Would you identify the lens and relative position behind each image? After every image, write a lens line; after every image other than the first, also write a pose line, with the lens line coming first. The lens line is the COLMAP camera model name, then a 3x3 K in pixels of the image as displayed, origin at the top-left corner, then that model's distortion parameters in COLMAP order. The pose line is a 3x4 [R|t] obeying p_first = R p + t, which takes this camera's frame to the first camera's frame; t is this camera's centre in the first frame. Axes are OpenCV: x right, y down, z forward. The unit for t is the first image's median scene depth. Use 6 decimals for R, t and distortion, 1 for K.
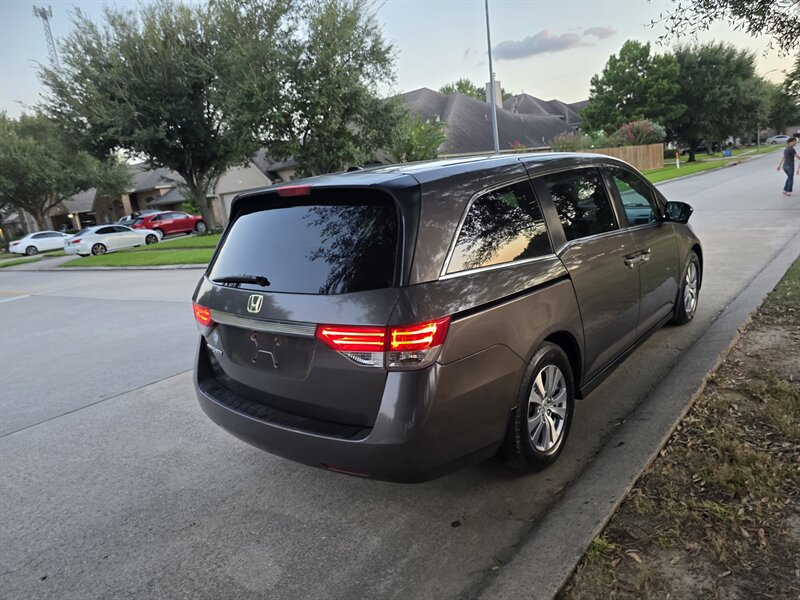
lens RADIAL K [[547.9, 0, 396.3], [0, 547.9, 305.7], [0, 0, 1]] dist [0.055354, -0.053037]
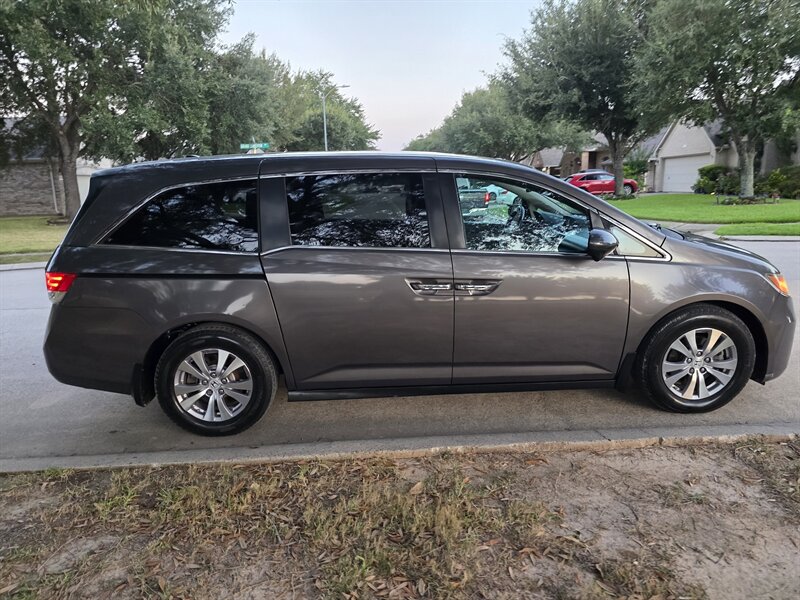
lens RADIAL K [[547.9, 0, 405.2], [0, 547.9, 294.6], [0, 0, 1]] dist [0.055354, -0.053037]
pose [[0.669029, 0.242261, -0.702645, 0.166159], [-0.203913, 0.968939, 0.139918, -0.029839], [0.714716, 0.049669, 0.697648, 0.064164]]
